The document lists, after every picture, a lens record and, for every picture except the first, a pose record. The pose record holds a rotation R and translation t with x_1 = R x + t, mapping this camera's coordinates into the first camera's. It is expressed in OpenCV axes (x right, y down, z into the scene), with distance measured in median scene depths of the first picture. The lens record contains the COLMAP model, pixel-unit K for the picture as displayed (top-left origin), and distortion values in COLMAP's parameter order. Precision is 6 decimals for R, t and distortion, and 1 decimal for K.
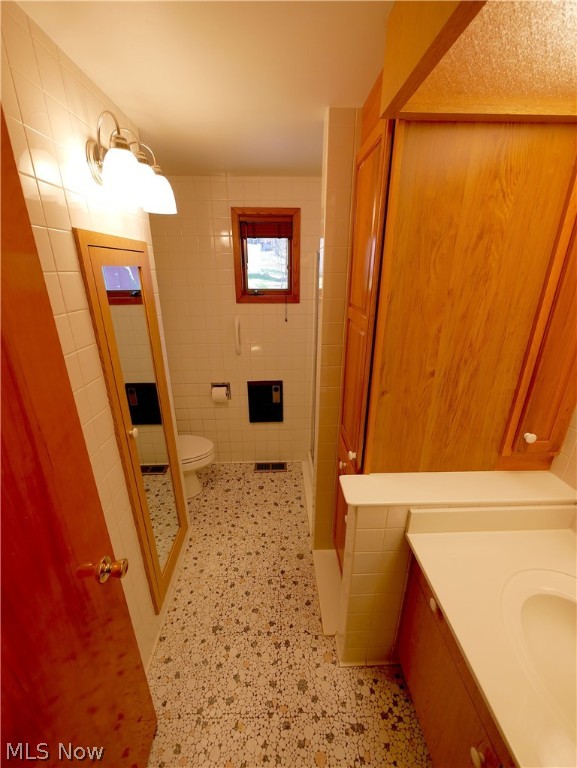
lens RADIAL K [[326.1, 0, 286.2], [0, 326.1, 386.1], [0, 0, 1]] dist [-0.002966, -0.000074]
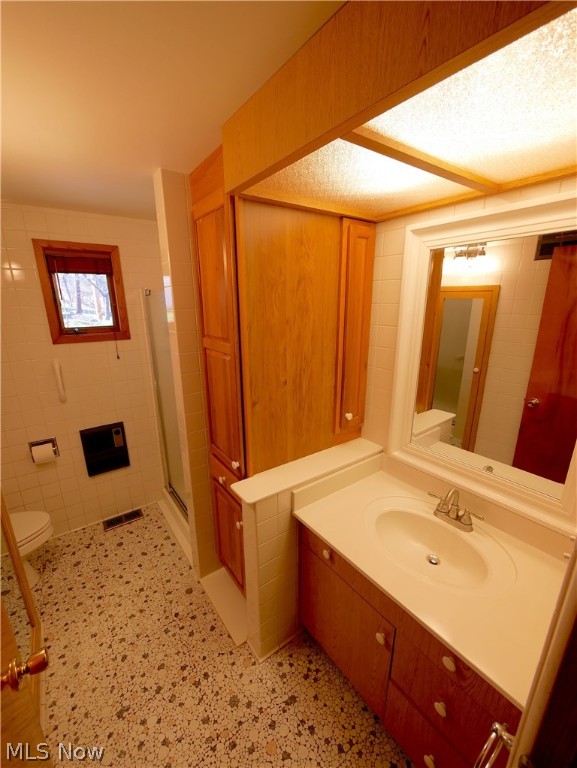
lens RADIAL K [[326.1, 0, 286.2], [0, 326.1, 386.1], [0, 0, 1]] dist [-0.002966, -0.000074]
pose [[0.826253, -0.149729, 0.543035, -0.204232], [0.200149, 0.979156, -0.034558, 0.016972], [-0.526541, 0.137242, 0.838999, -0.073777]]
